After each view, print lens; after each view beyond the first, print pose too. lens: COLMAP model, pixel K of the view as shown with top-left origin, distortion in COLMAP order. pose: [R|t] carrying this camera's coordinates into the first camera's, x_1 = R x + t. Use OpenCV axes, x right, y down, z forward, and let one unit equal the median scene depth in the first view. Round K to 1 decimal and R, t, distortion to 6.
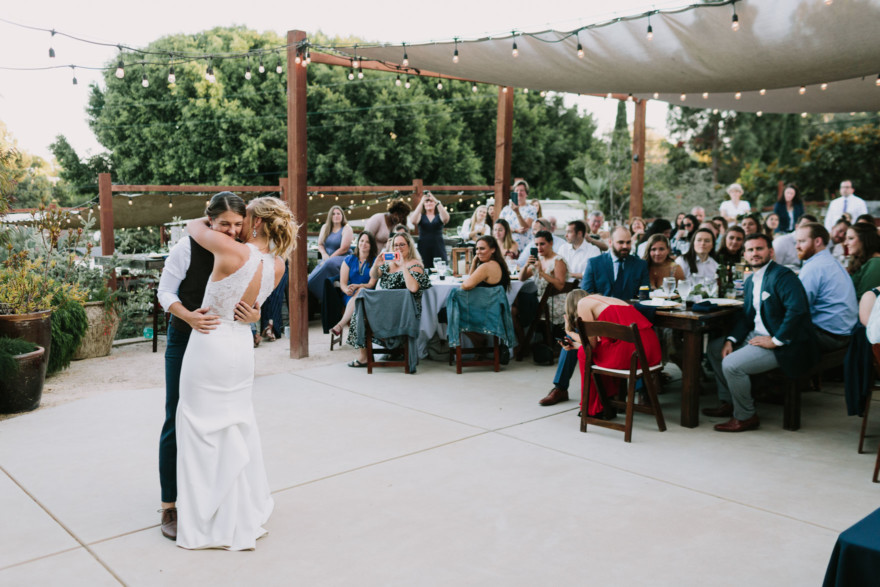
lens RADIAL K [[832.3, 0, 442.7], [0, 832.3, 278.6], [0, 0, 1]] dist [0.012432, -0.000896]
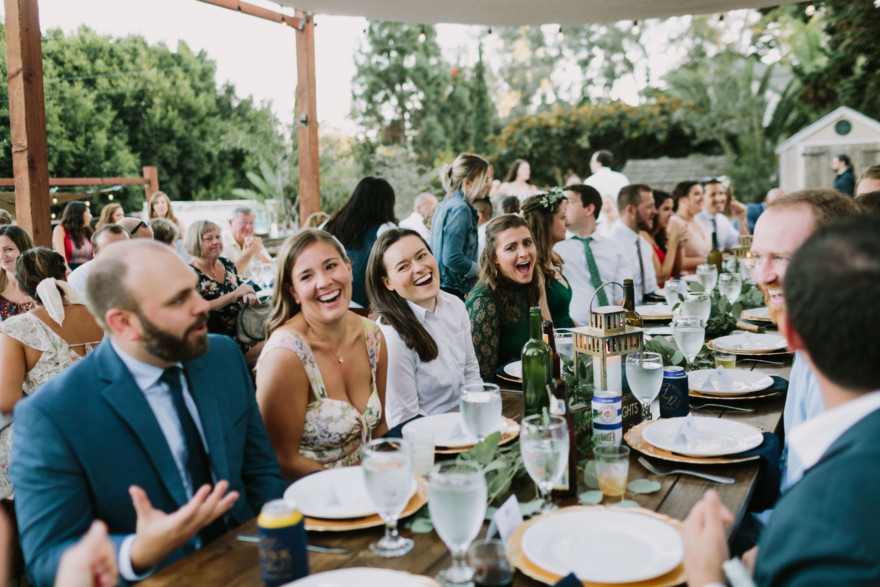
lens RADIAL K [[832.3, 0, 442.7], [0, 832.3, 278.6], [0, 0, 1]] dist [0.012432, -0.000896]
pose [[0.934079, -0.066412, 0.350836, 0.030758], [0.067936, 0.997658, 0.007977, -0.007074], [-0.350544, 0.016384, 0.936403, 0.114403]]
